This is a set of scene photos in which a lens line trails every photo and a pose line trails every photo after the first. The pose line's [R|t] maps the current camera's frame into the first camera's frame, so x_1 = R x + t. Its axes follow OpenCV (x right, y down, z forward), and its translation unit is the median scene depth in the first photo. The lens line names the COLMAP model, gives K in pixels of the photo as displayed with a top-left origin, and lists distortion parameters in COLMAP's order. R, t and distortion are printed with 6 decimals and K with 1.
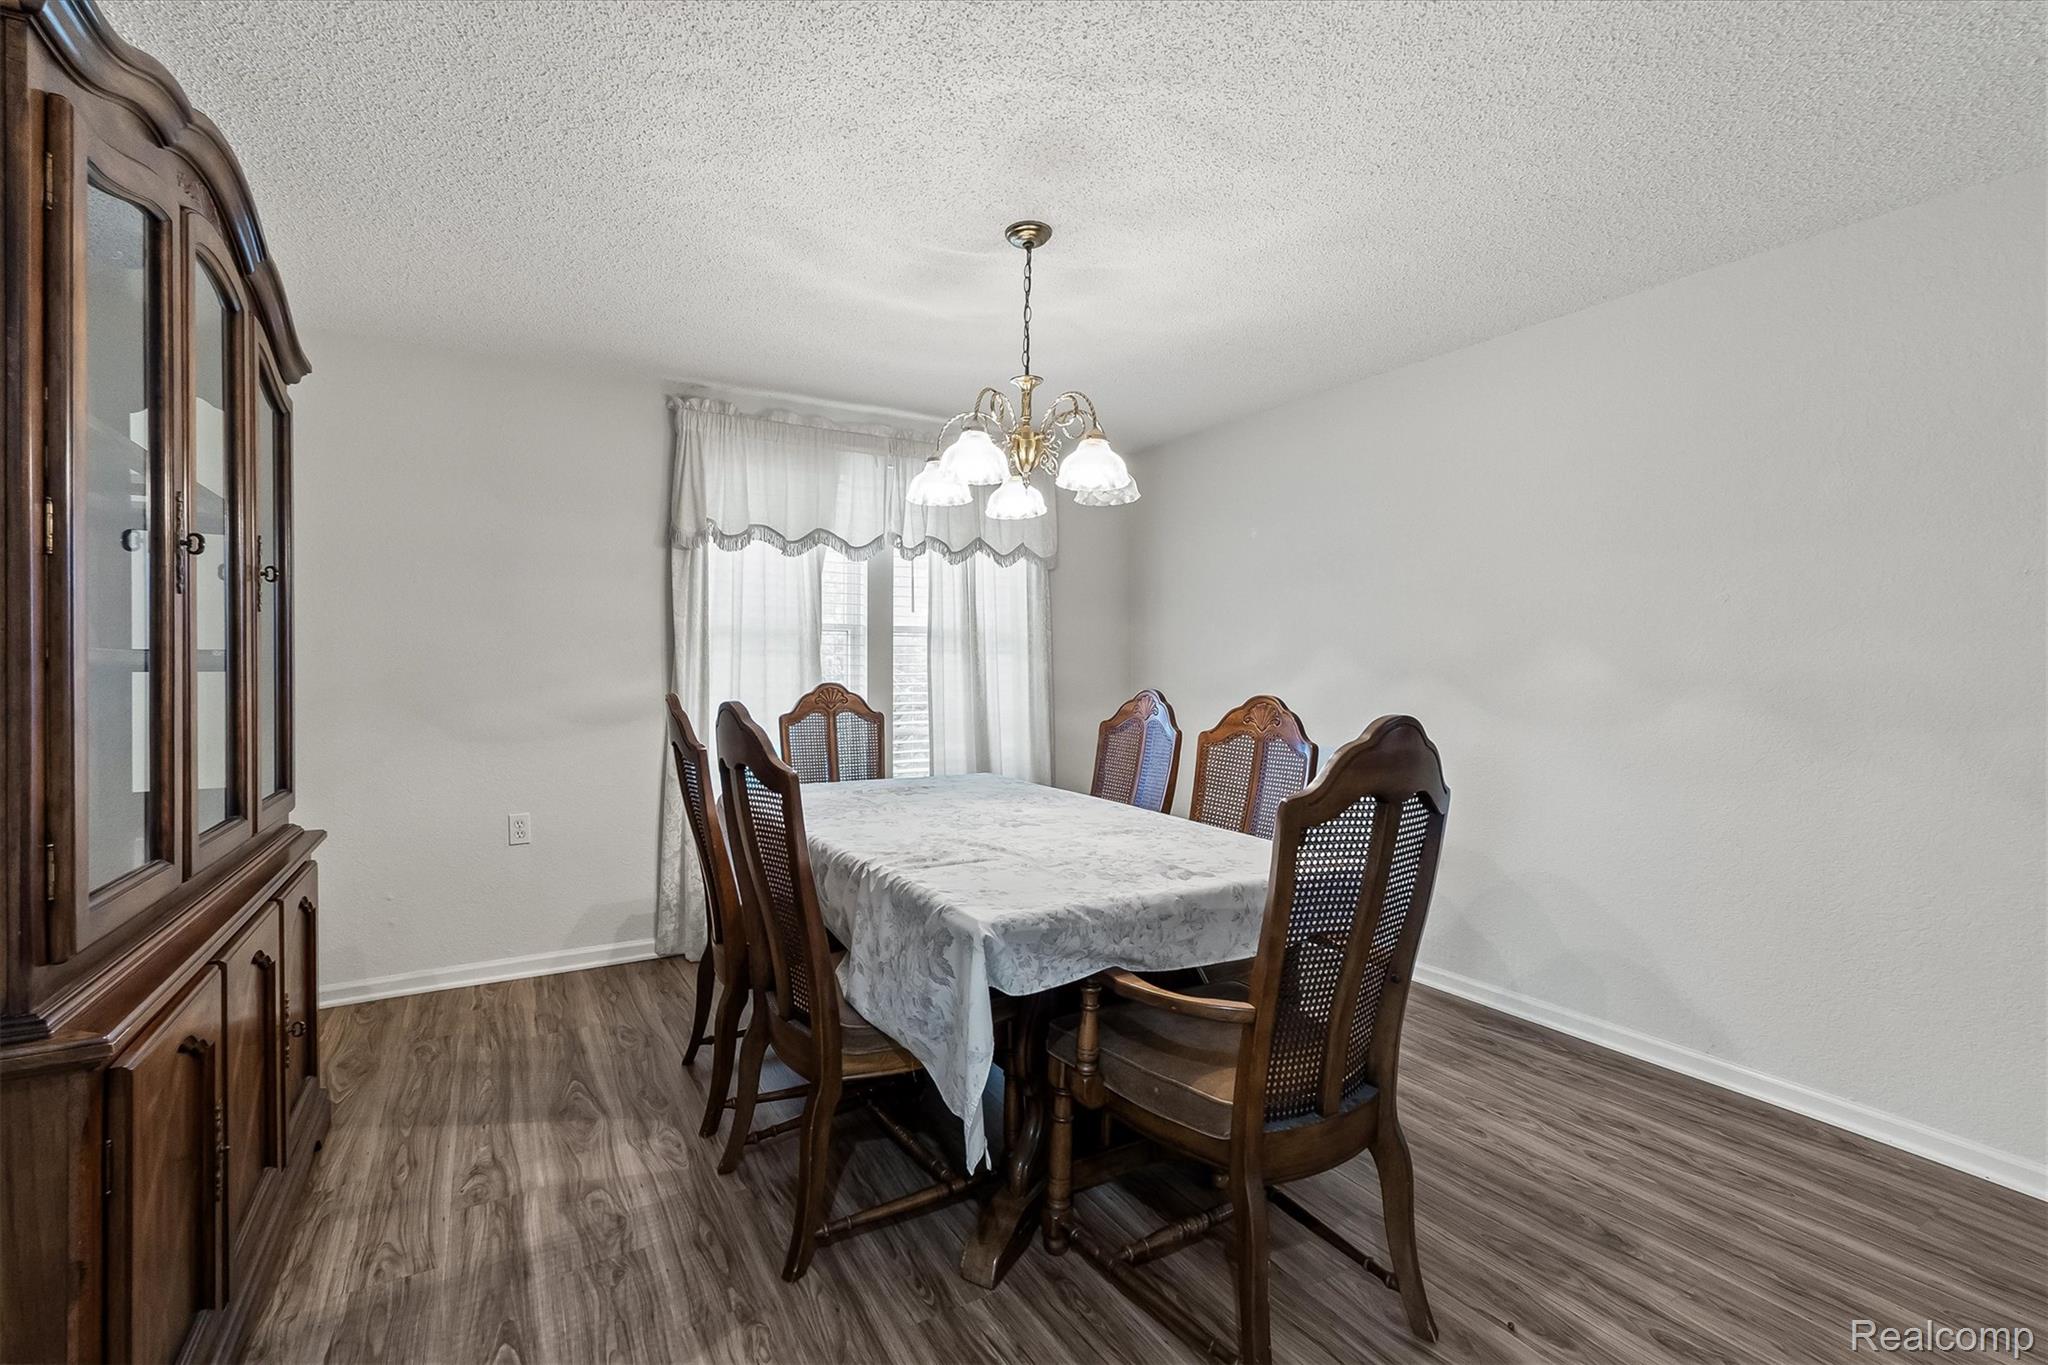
lens RADIAL K [[850.4, 0, 1023.6], [0, 850.4, 679.5], [0, 0, 1]] dist [0.003999, -0.000091]
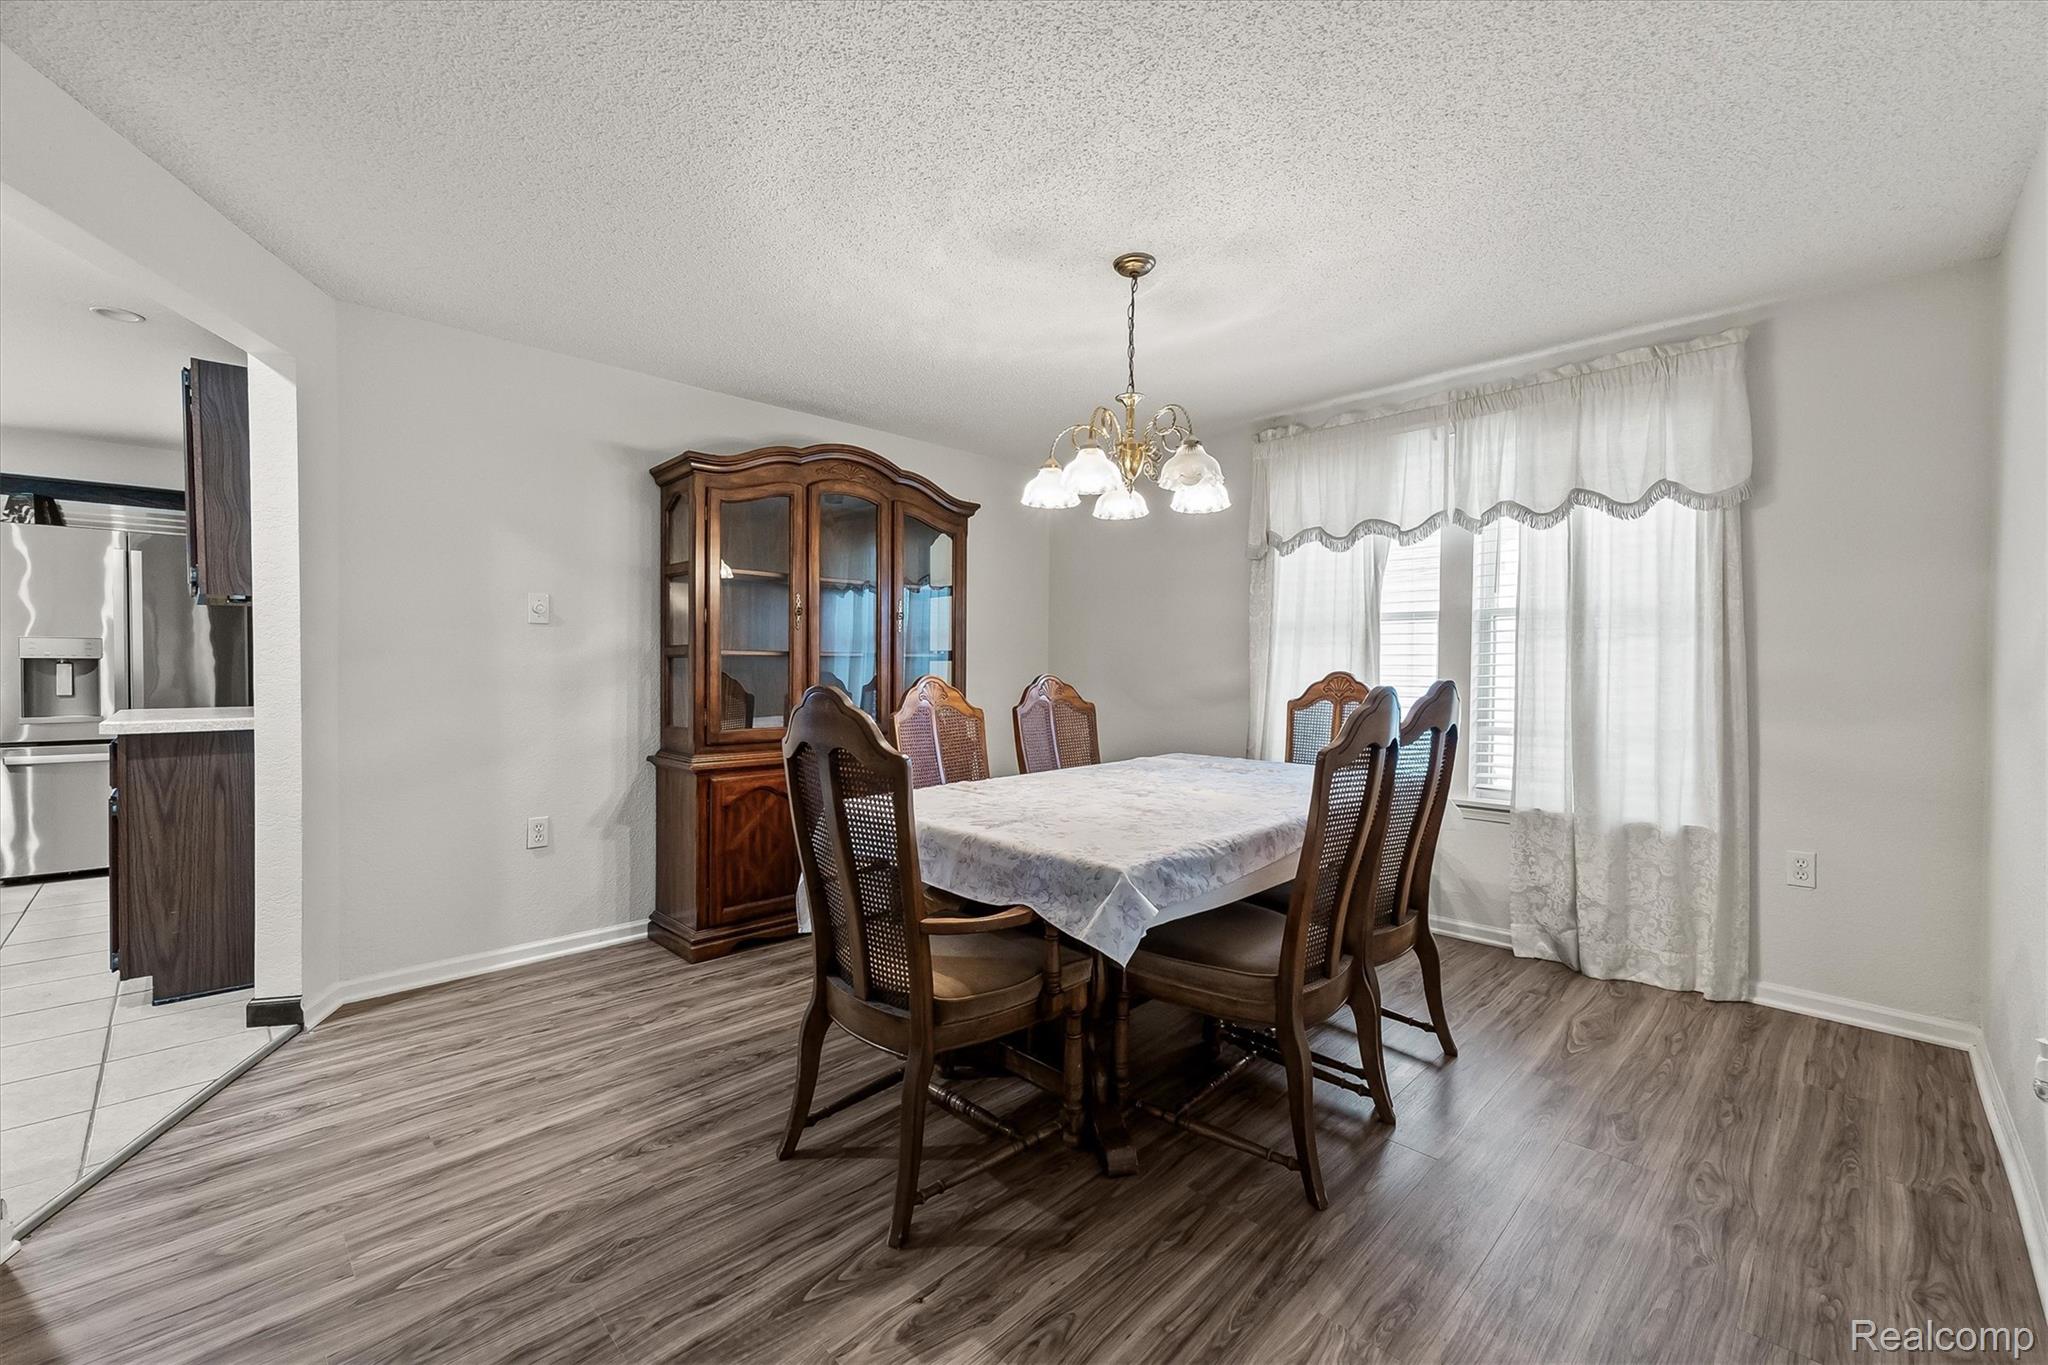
lens RADIAL K [[850.4, 0, 1018.5], [0, 850.4, 675.6], [0, 0, 1]] dist [0.003999, -0.000091]
pose [[0.233028, 0.015905, -0.972340, 0.623247], [-0.007912, 0.999864, 0.014459, -0.002867], [0.972438, 0.004323, 0.233122, 0.344015]]
